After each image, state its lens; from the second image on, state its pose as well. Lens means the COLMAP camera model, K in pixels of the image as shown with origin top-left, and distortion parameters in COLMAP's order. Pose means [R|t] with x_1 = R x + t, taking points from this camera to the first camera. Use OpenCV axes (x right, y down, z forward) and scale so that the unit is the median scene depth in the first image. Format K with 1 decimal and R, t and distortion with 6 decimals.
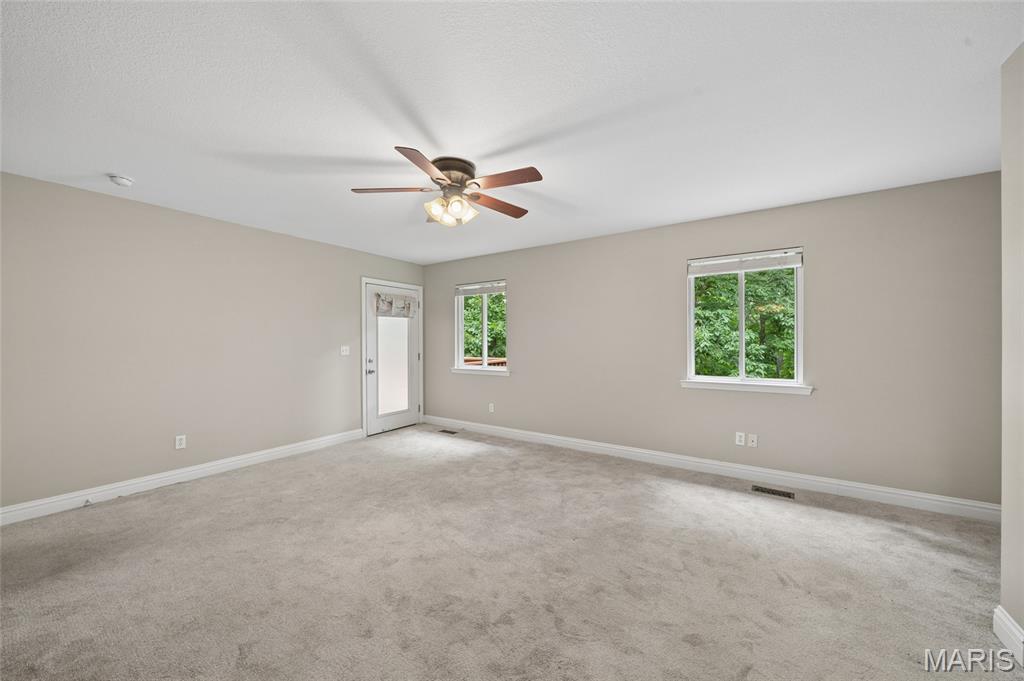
lens RADIAL K [[370.0, 0, 512.0], [0, 370.0, 340.5], [0, 0, 1]] dist [0.000297, -0.000186]
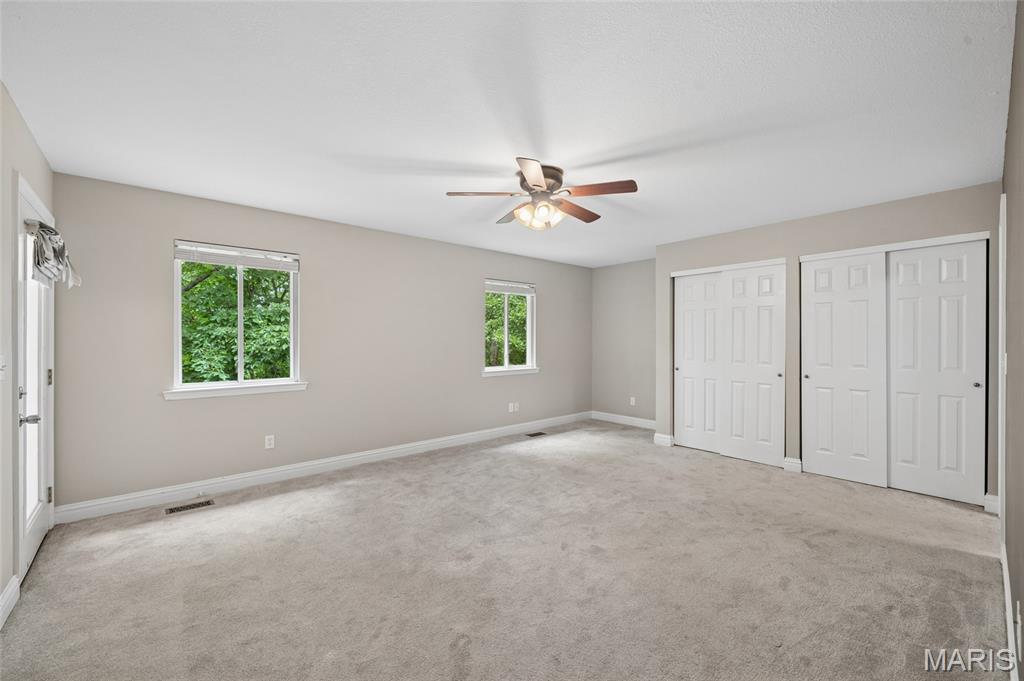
lens RADIAL K [[413.1, 0, 479.1], [0, 413.1, 340.8], [0, 0, 1]] dist [-0.015786, -0.000024]
pose [[0.302153, -0.003645, 0.953252, -0.814295], [0.002074, 0.999993, 0.003166, -0.009508], [-0.953257, 0.001020, 0.302159, 0.496709]]
